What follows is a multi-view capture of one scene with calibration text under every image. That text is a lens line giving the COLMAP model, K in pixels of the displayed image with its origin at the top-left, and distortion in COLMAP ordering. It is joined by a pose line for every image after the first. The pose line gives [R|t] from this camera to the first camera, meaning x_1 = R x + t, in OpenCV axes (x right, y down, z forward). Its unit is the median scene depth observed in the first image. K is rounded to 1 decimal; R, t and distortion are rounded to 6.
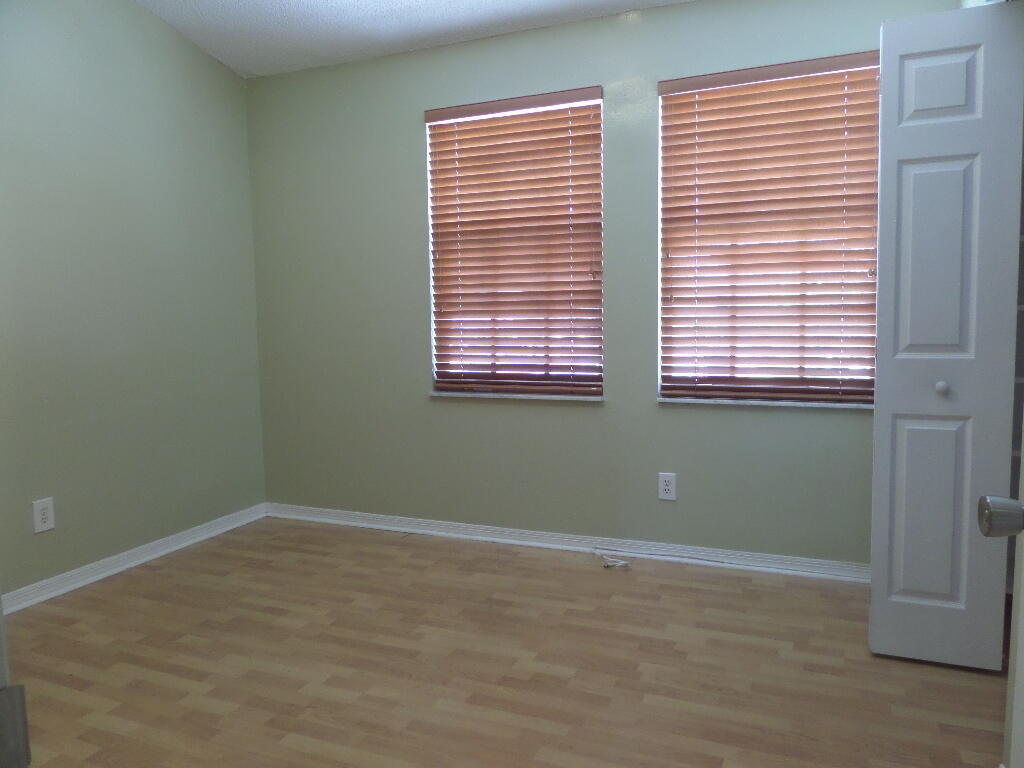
lens RADIAL K [[755.7, 0, 513.7], [0, 755.7, 383.7], [0, 0, 1]] dist [0.025709, -0.030143]
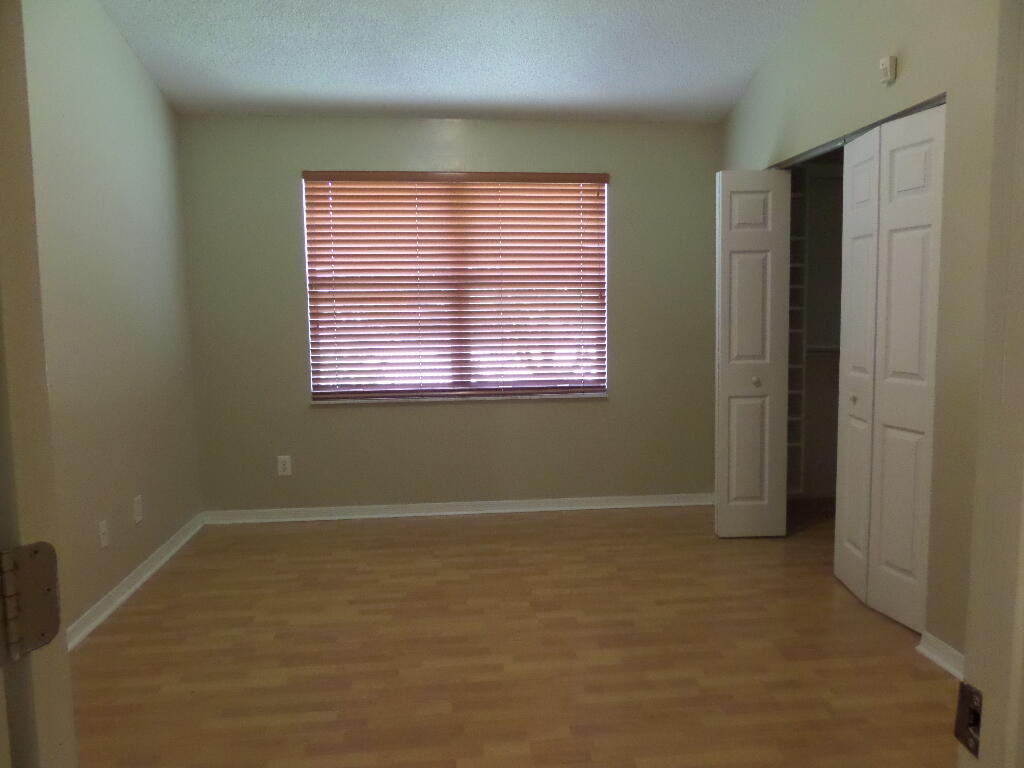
lens RADIAL K [[755.7, 0, 508.5], [0, 755.7, 381.5], [0, 0, 1]] dist [0.025709, -0.030143]
pose [[0.877195, -0.034983, 0.478859, -0.766664], [0.040609, 0.999174, -0.001395, -0.011356], [-0.478414, 0.020670, 0.877891, -0.269099]]
